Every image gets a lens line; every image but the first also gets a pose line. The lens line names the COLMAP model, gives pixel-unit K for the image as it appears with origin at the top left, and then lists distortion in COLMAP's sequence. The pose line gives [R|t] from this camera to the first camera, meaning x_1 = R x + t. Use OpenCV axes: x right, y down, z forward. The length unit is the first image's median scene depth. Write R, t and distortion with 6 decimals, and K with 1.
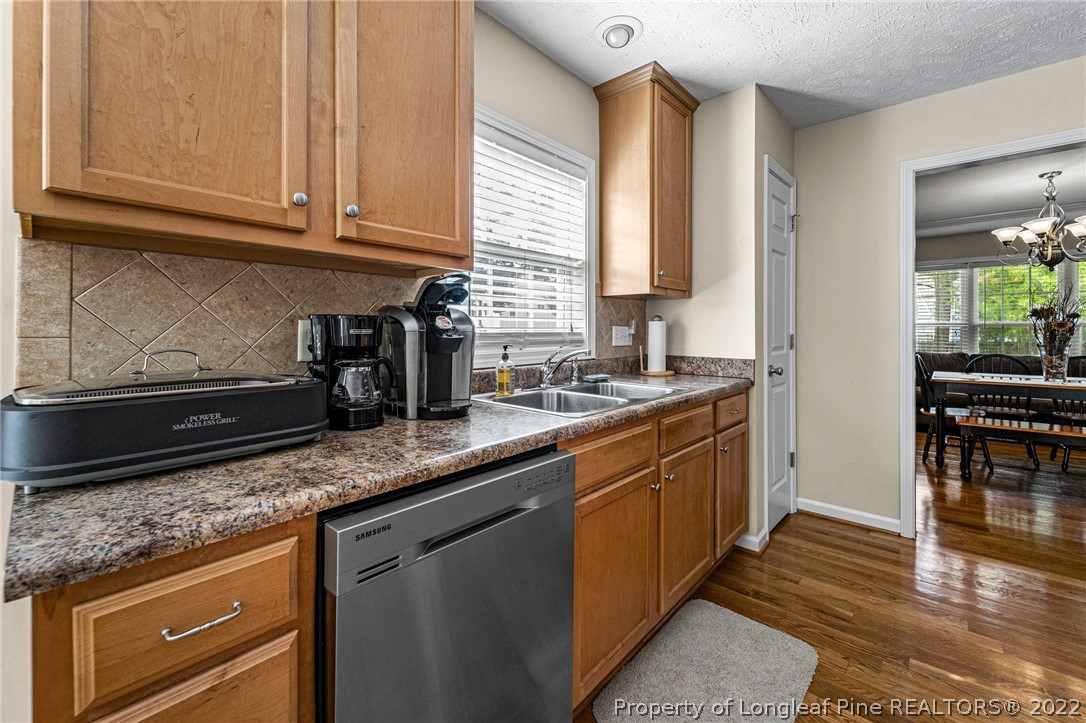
lens RADIAL K [[451.4, 0, 541.7], [0, 451.4, 323.8], [0, 0, 1]] dist [0.002851, -0.000041]
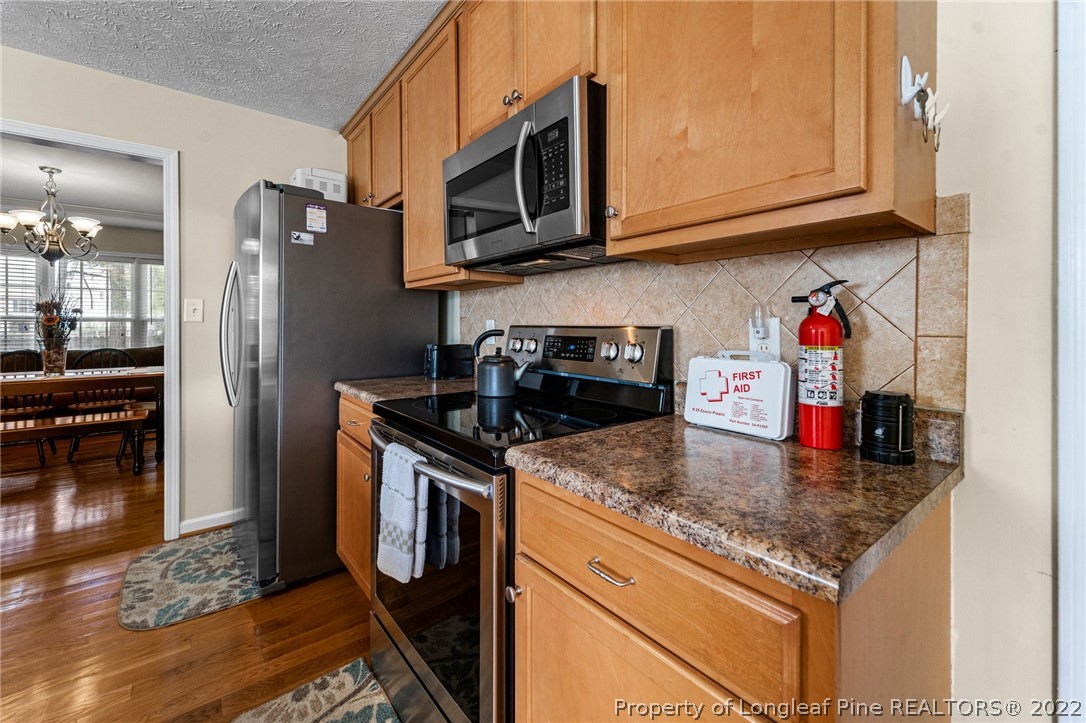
lens RADIAL K [[451.4, 0, 541.7], [0, 451.4, 323.8], [0, 0, 1]] dist [0.002851, -0.000041]
pose [[0.171840, 0.003197, 0.985120, 0.880932], [-0.014668, 0.999892, -0.000687, -0.010695], [-0.985016, -0.014332, 0.171868, -0.679402]]
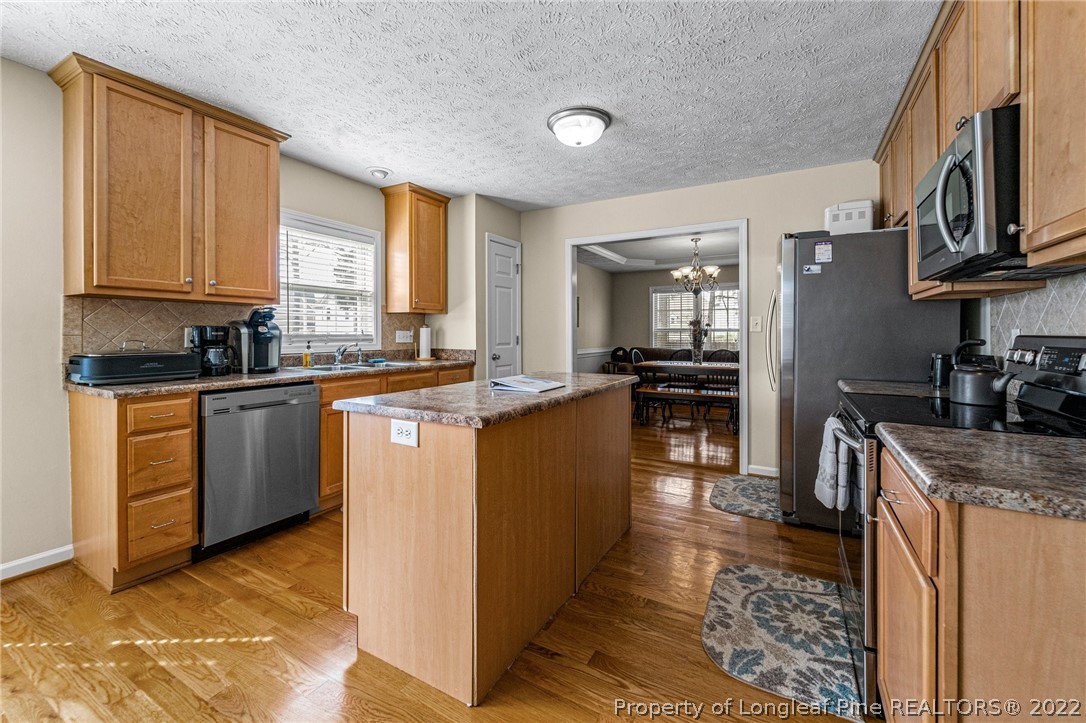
lens RADIAL K [[450.7, 0, 543.0], [0, 450.7, 332.0], [0, 0, 1]] dist [-0.000530, -0.000327]
pose [[0.977023, 0.003339, 0.213106, 0.620120], [-0.005820, 0.999922, 0.011014, -0.021016], [-0.213053, -0.012002, 0.976967, -1.355316]]
